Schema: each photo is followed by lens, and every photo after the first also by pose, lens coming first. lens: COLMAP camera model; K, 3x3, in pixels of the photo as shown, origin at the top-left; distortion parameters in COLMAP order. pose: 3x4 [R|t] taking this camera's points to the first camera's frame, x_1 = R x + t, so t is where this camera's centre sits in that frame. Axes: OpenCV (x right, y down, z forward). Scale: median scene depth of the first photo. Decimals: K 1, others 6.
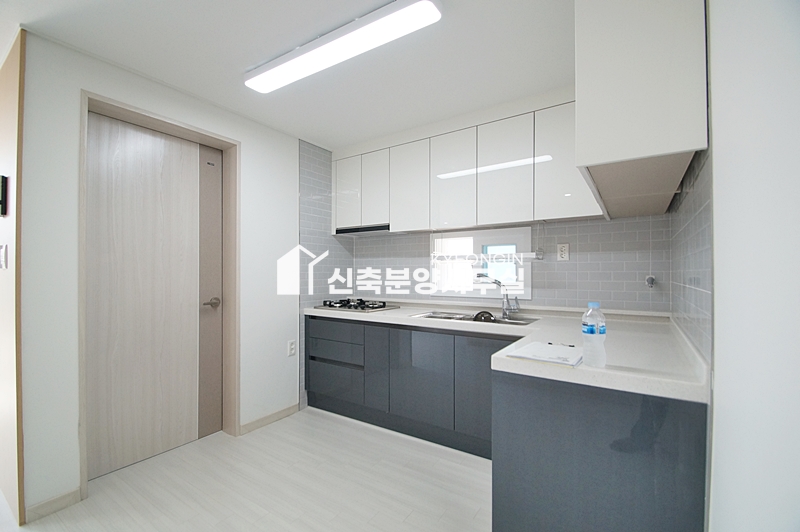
lens RADIAL K [[355.7, 0, 389.5], [0, 355.7, 273.2], [0, 0, 1]] dist [0.012525, -0.014498]
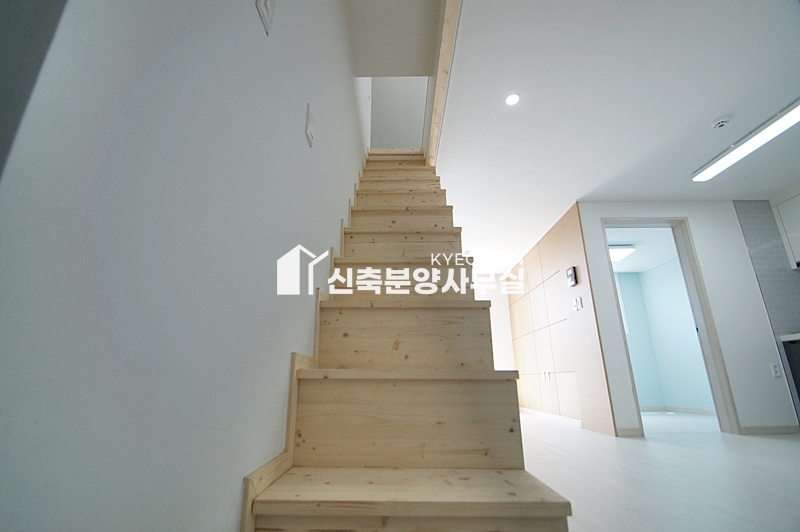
lens RADIAL K [[355.7, 0, 389.5], [0, 355.7, 273.2], [0, 0, 1]] dist [0.012525, -0.014498]
pose [[0.550189, -0.247482, -0.797524, 0.018302], [0.001763, 0.955415, -0.295262, 0.245536], [0.835038, 0.161044, 0.526095, -0.655831]]
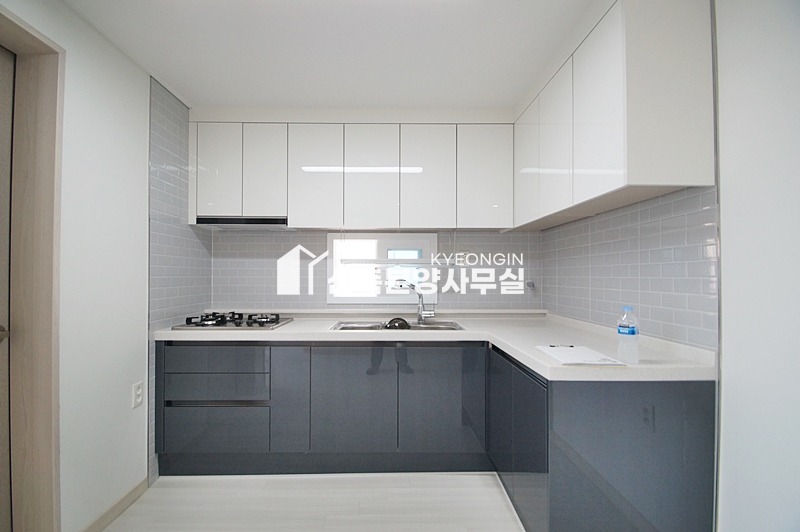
lens RADIAL K [[355.7, 0, 389.5], [0, 355.7, 273.2], [0, 0, 1]] dist [0.012525, -0.014498]
pose [[0.813269, 0.006294, 0.581854, -0.282869], [-0.001573, 0.999962, -0.008619, -0.004947], [-0.581886, 0.006094, 0.813247, 0.210536]]
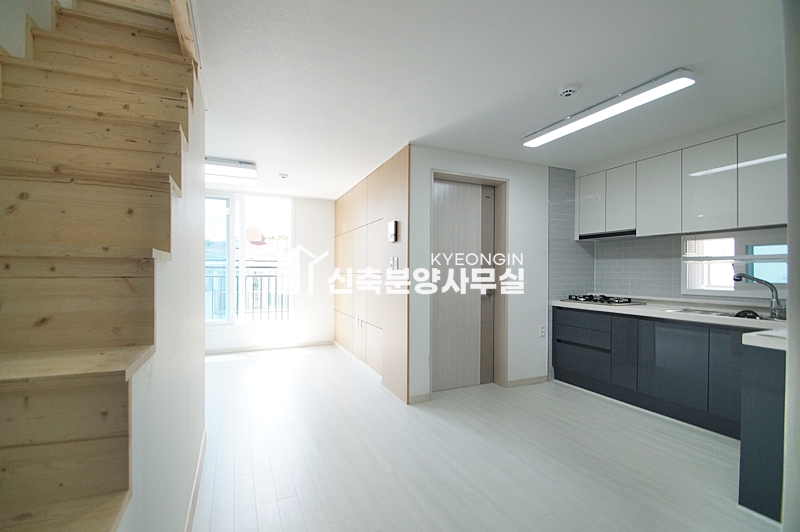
lens RADIAL K [[355.7, 0, 389.5], [0, 355.7, 273.2], [0, 0, 1]] dist [0.012525, -0.014498]
pose [[0.847203, 0.004860, -0.531247, -0.060742], [-0.003648, 0.999988, 0.003332, -0.000191], [0.531256, -0.000885, 0.847211, -0.381457]]
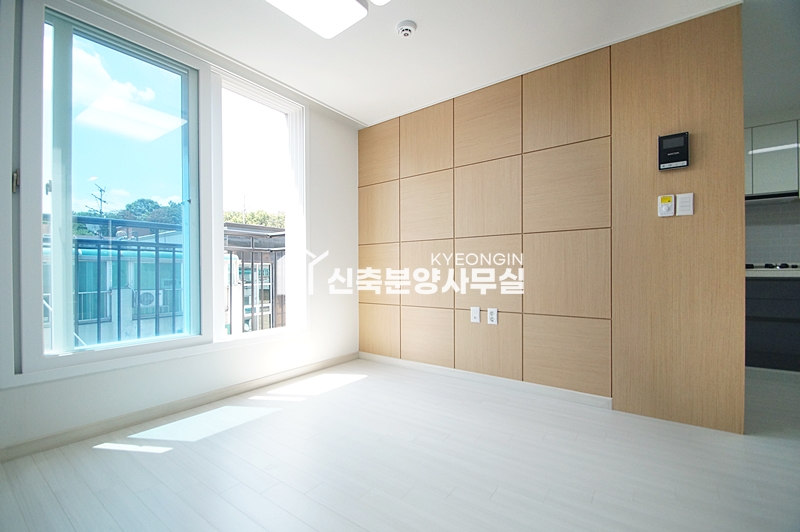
lens RADIAL K [[355.7, 0, 389.5], [0, 355.7, 273.2], [0, 0, 1]] dist [0.012525, -0.014498]
pose [[0.998842, -0.004375, -0.047902, -1.267036], [0.004656, 0.999973, 0.005766, 0.103158], [0.047875, -0.005983, 0.998835, -0.076863]]
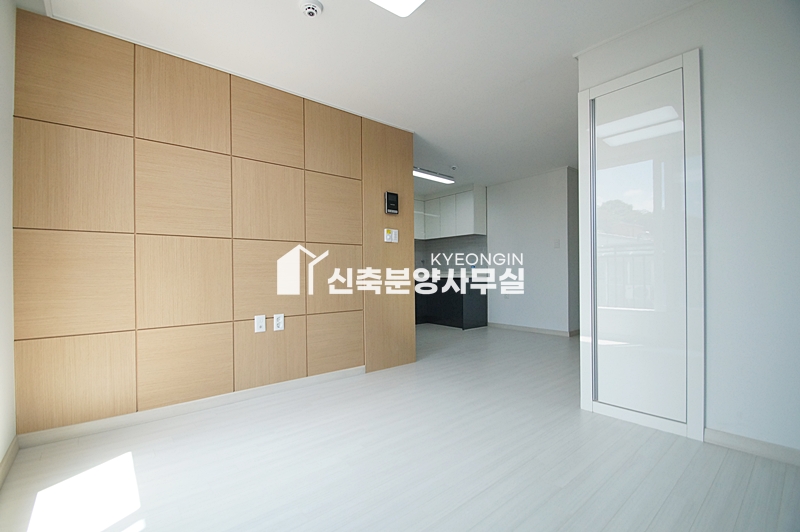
lens RADIAL K [[355.7, 0, 389.5], [0, 355.7, 273.2], [0, 0, 1]] dist [0.012525, -0.014498]
pose [[0.267190, -0.000360, 0.963644, -1.819682], [0.011408, 0.999931, -0.002789, 0.102107], [-0.963576, 0.011738, 0.267176, 0.318633]]
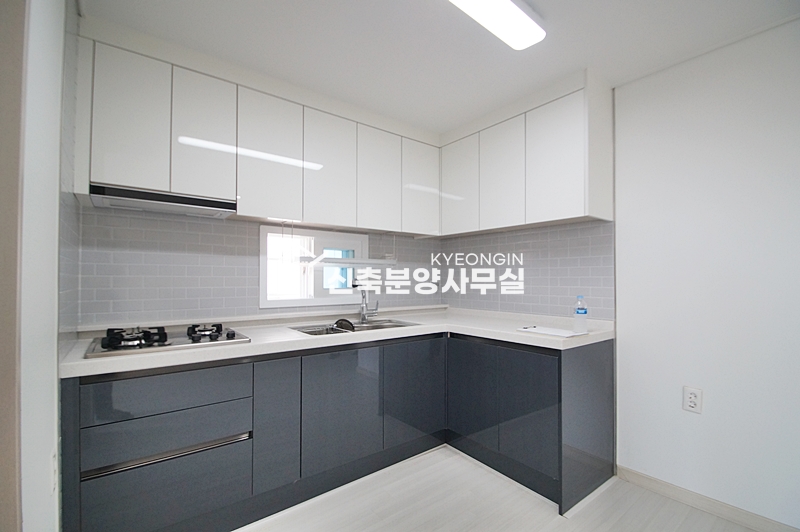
lens RADIAL K [[355.7, 0, 389.5], [0, 355.7, 273.2], [0, 0, 1]] dist [0.012525, -0.014498]
pose [[0.307865, 0.017391, 0.951271, -0.531561], [-0.001134, 0.999839, -0.017912, 0.002827], [-0.951429, 0.004436, 0.307835, 0.538653]]
